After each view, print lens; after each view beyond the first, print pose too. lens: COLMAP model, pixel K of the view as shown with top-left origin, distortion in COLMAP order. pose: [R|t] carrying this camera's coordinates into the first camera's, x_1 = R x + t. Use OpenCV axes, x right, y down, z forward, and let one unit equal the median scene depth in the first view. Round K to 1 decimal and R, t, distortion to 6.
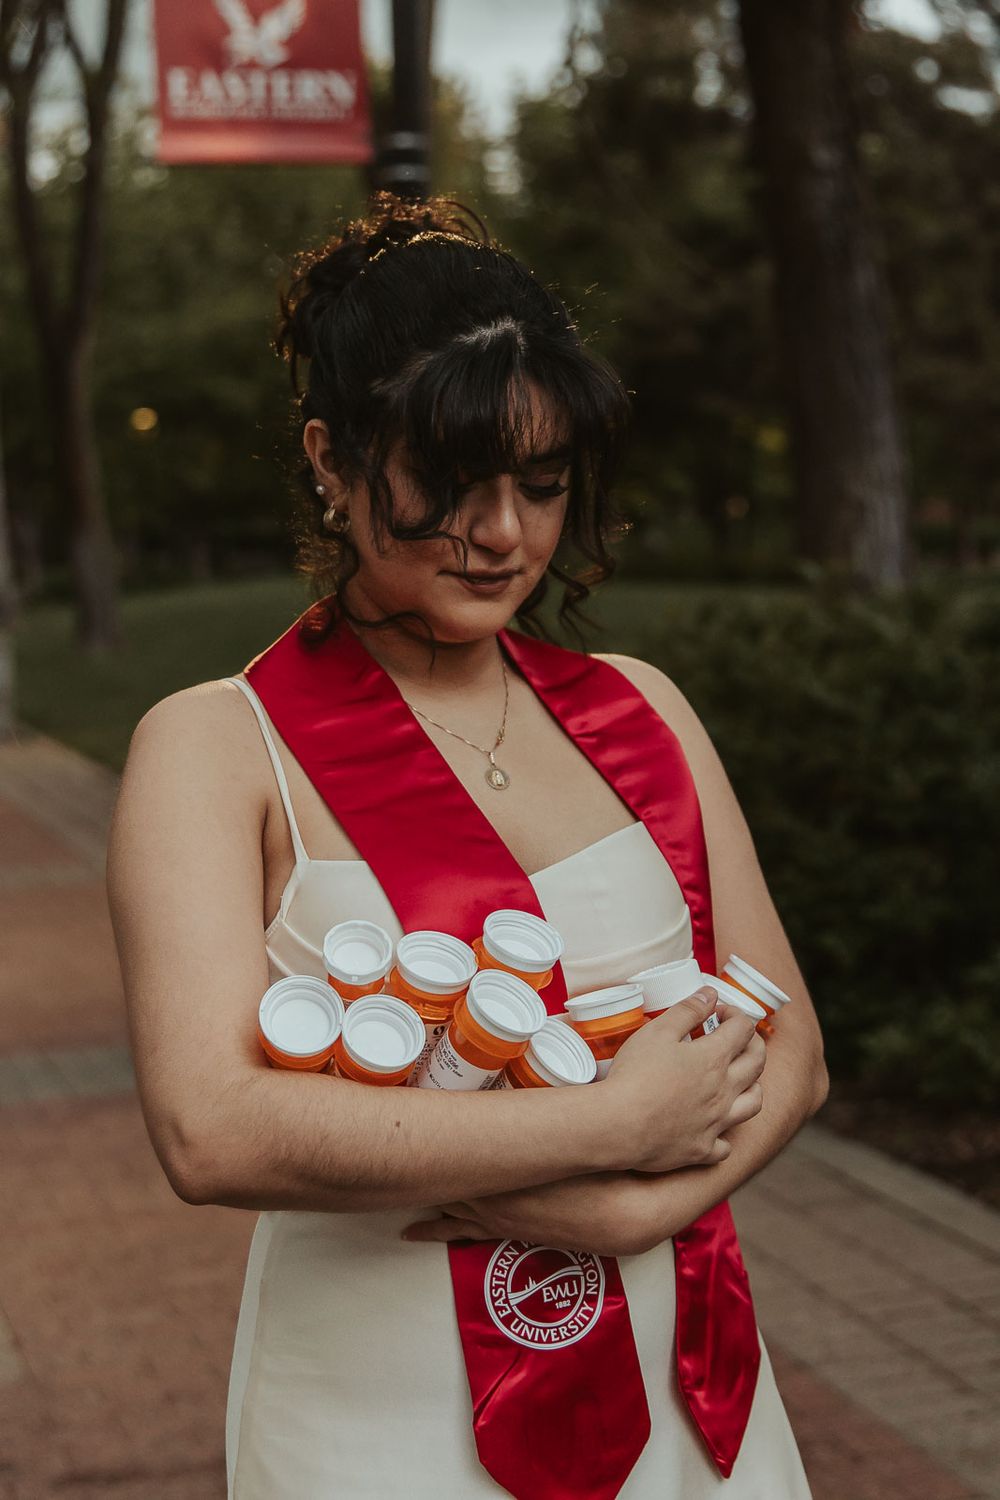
lens RADIAL K [[2208.9, 0, 500.0], [0, 2208.9, 750.0], [0, 0, 1]] dist [-0.001094, 0.023944]
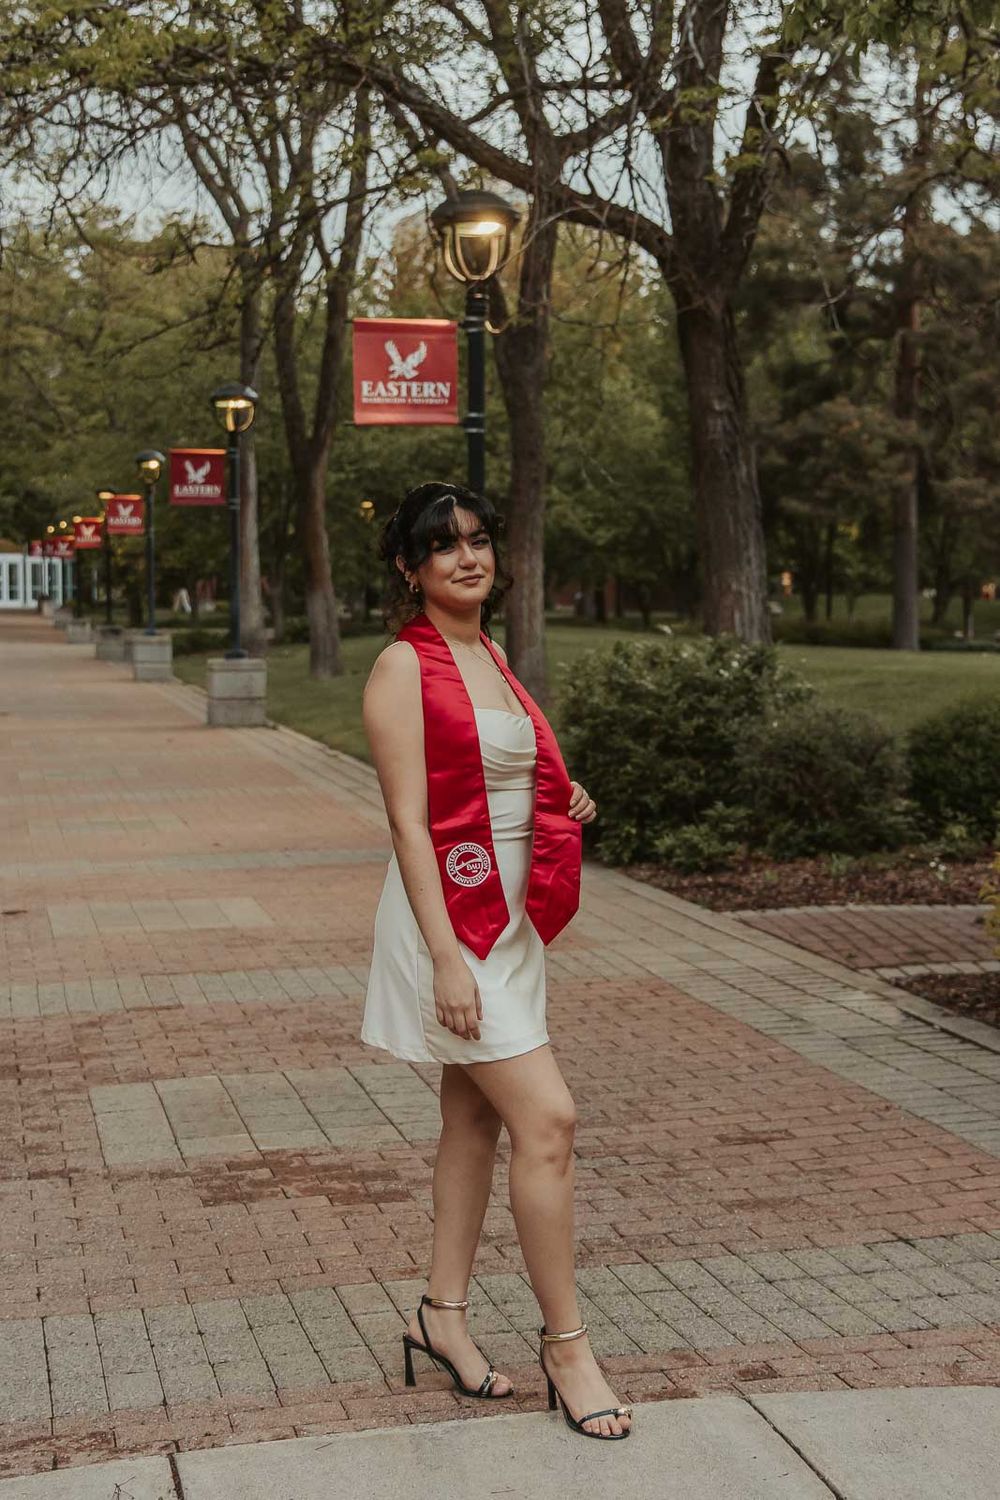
lens RADIAL K [[1902.7, 0, 500.0], [0, 1902.7, 750.0], [0, 0, 1]] dist [0.105844, 0.004556]
pose [[0.995414, 0.038002, -0.087791, 0.153930], [-0.039483, 0.999105, -0.015202, 0.066388], [0.087134, 0.018599, 0.996023, -0.792709]]
